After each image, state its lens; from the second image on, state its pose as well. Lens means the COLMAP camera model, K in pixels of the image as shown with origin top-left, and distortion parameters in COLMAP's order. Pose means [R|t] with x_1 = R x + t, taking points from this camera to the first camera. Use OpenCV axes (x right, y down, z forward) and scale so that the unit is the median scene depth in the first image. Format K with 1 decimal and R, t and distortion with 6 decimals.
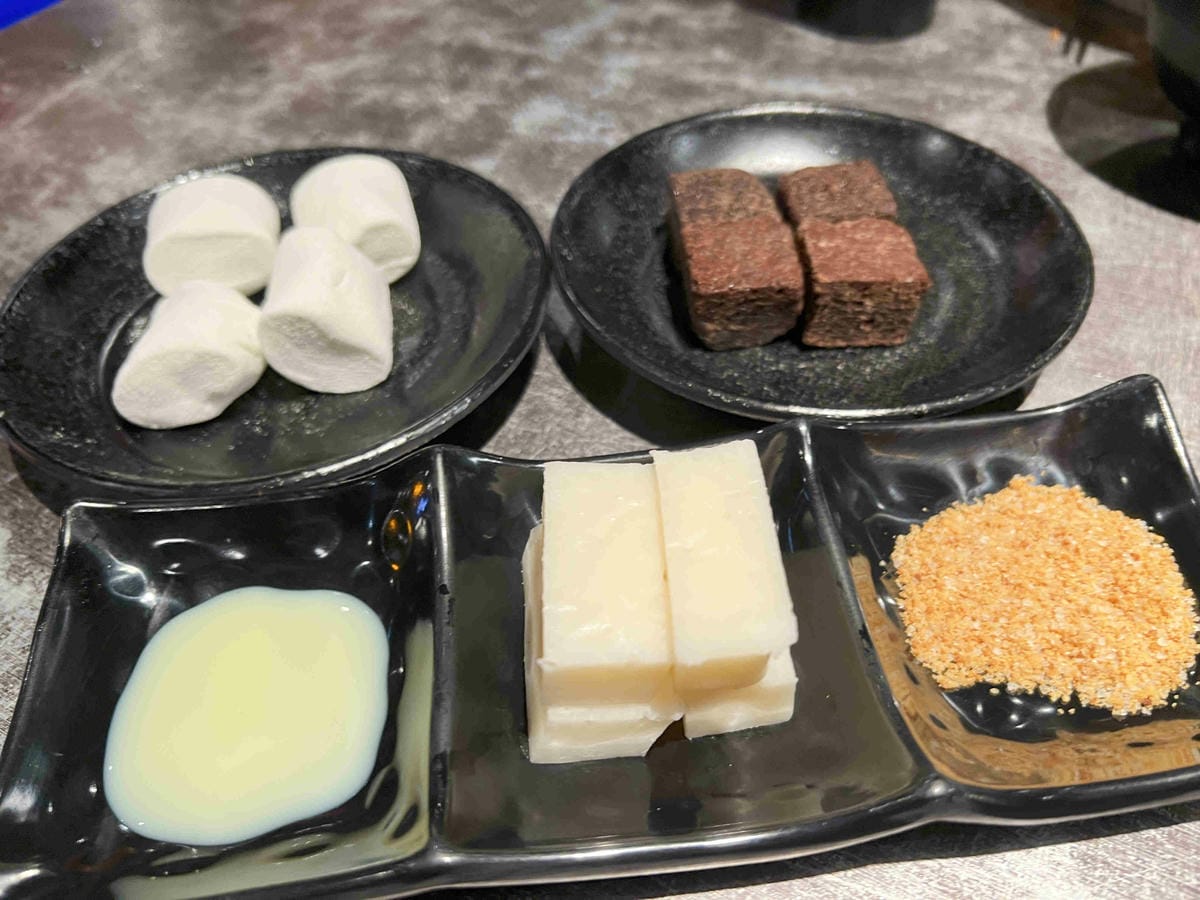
lens RADIAL K [[896.9, 0, 600.0], [0, 896.9, 450.0], [0, 0, 1]] dist [0.003236, -0.053655]
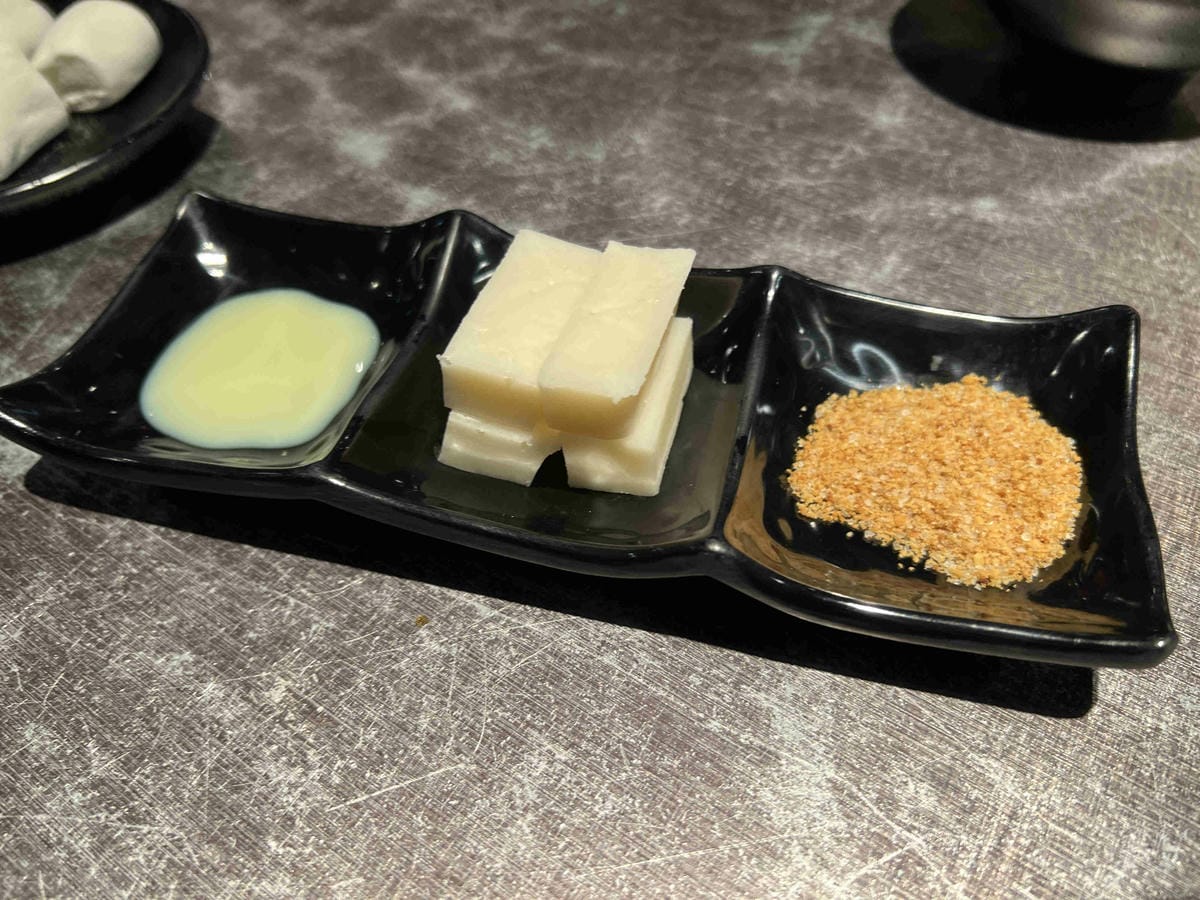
lens RADIAL K [[896.9, 0, 600.0], [0, 896.9, 450.0], [0, 0, 1]] dist [0.003236, -0.053655]
pose [[0.932778, 0.279771, -0.227273, 0.373633], [-0.267418, 0.959904, 0.084092, 0.161576], [0.241687, -0.017663, 0.970194, -0.122202]]
